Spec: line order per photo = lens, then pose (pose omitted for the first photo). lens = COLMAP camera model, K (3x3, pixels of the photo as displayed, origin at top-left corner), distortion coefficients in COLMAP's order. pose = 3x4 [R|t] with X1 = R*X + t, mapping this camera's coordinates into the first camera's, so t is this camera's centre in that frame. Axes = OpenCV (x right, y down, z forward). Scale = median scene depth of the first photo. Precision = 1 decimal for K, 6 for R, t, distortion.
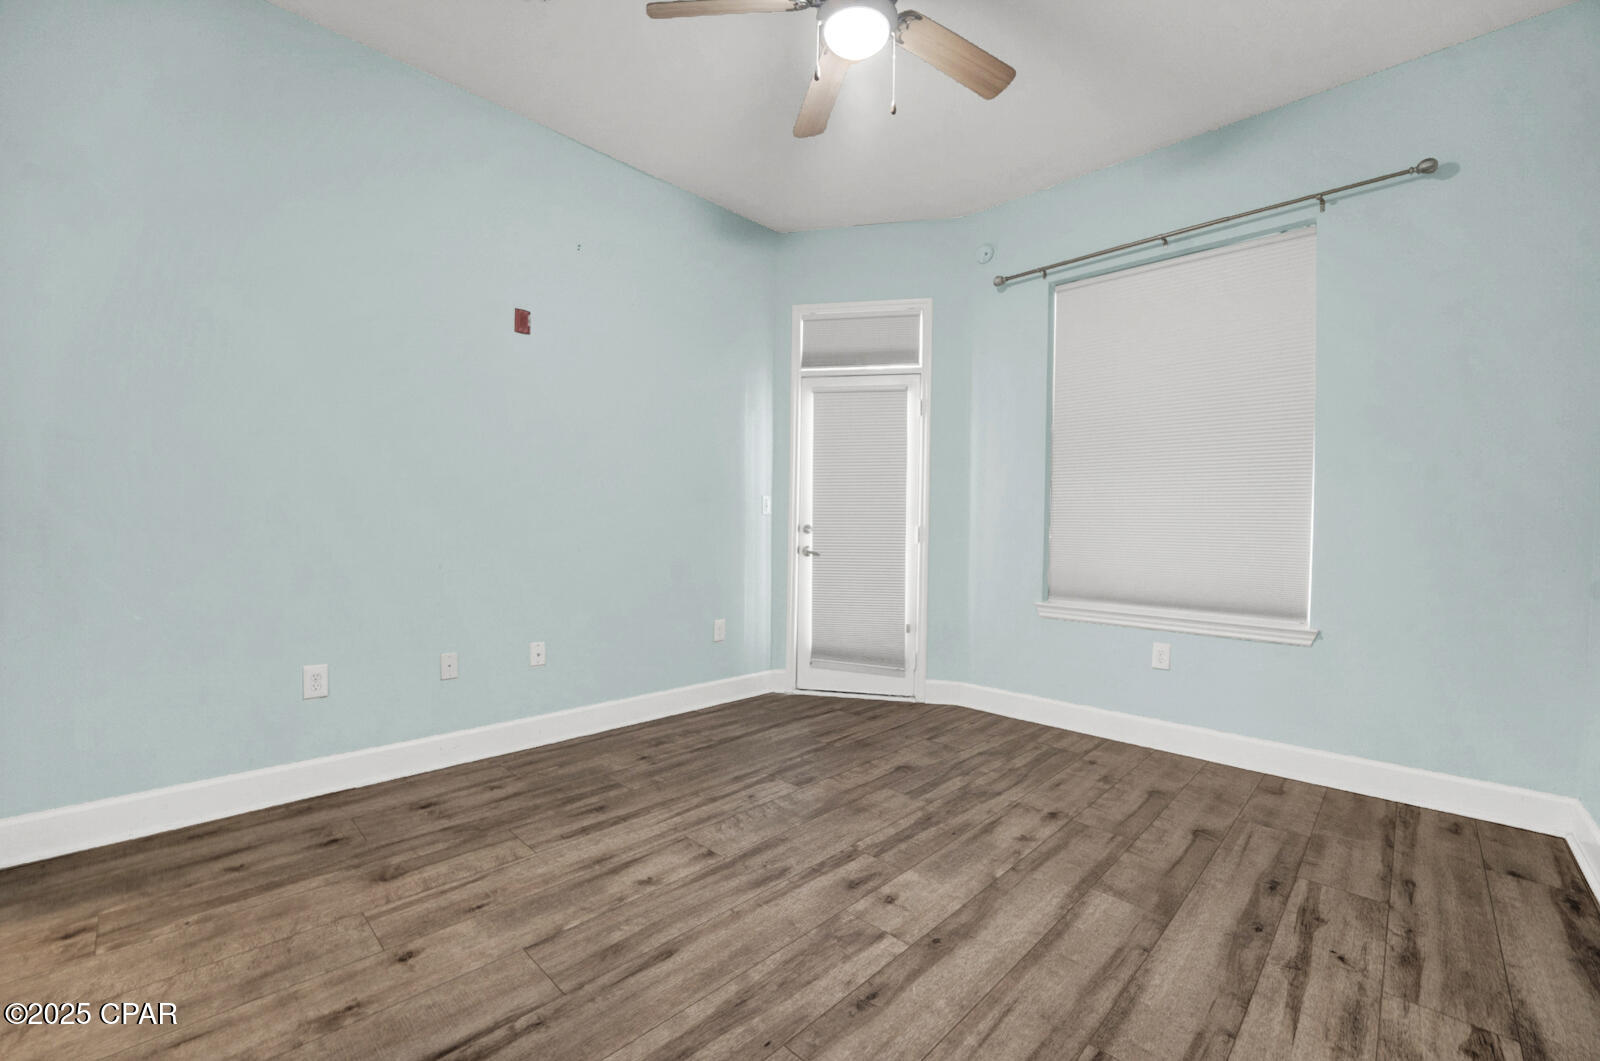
lens RADIAL K [[653.3, 0, 800.0], [0, 653.3, 530.5], [0, 0, 1]] dist [0.000409, 0.000222]
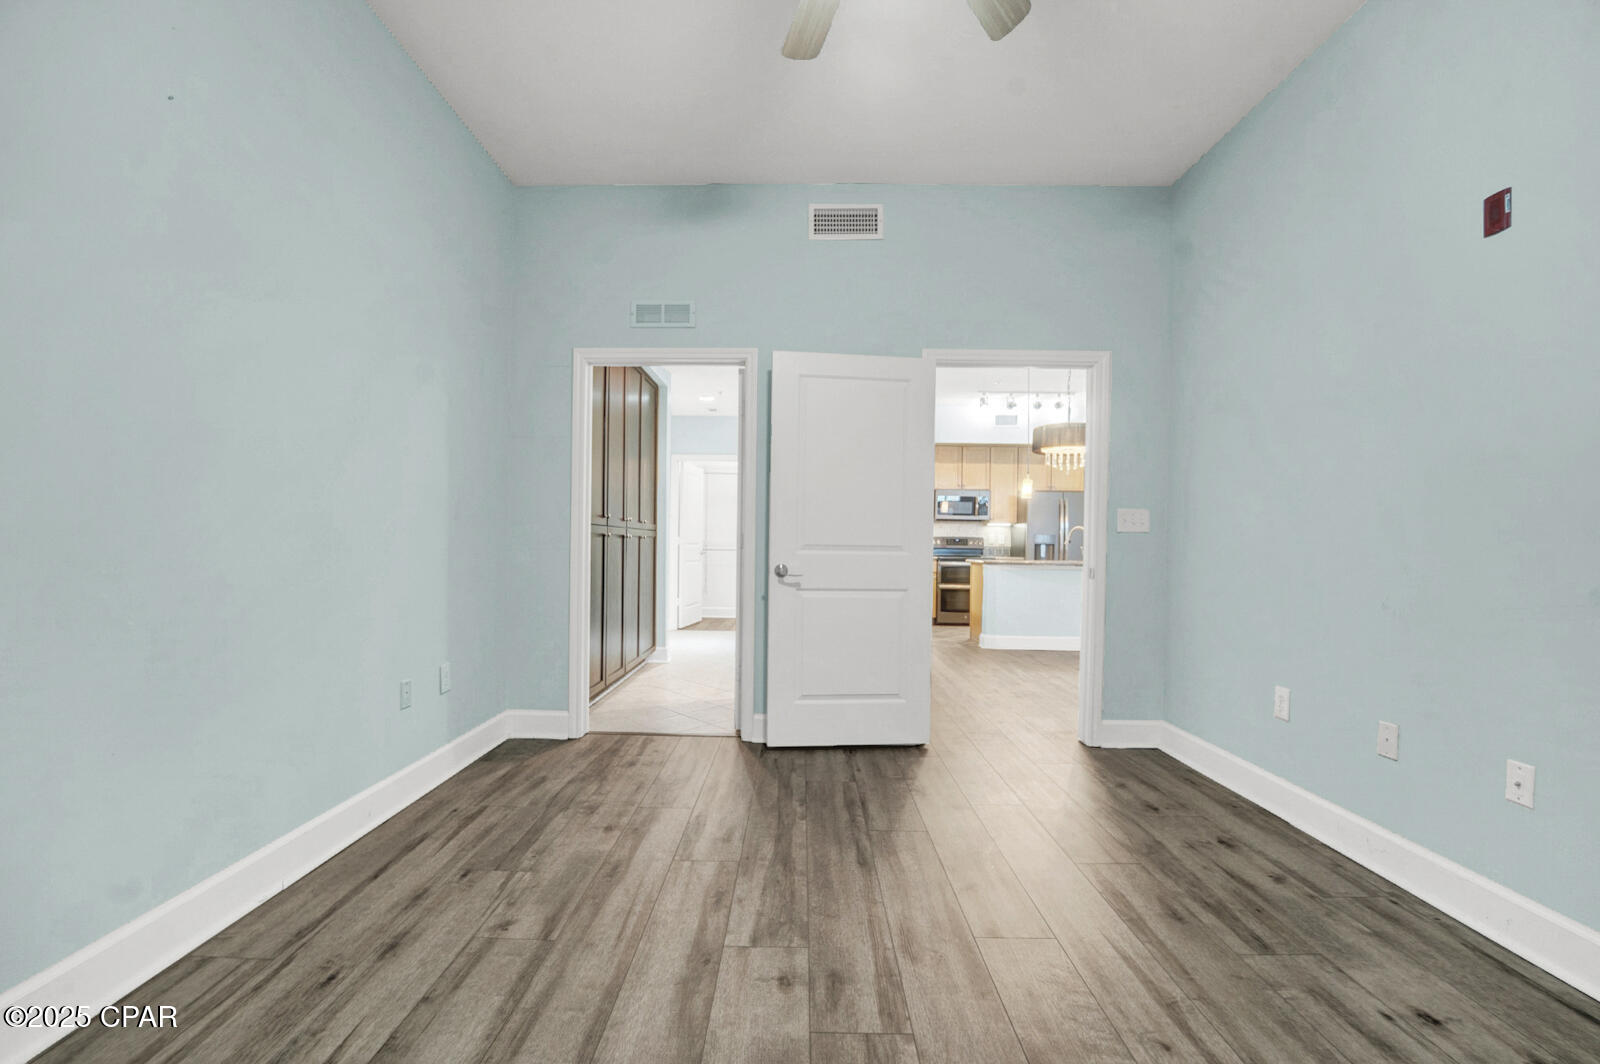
lens RADIAL K [[653.3, 0, 800.0], [0, 653.3, 532.0], [0, 0, 1]] dist [0.000409, 0.000222]
pose [[-0.719284, -0.040439, -0.693538, 0.765089], [-0.027040, 0.999178, -0.030218, 0.012424], [0.694190, -0.002982, -0.719786, 1.699308]]
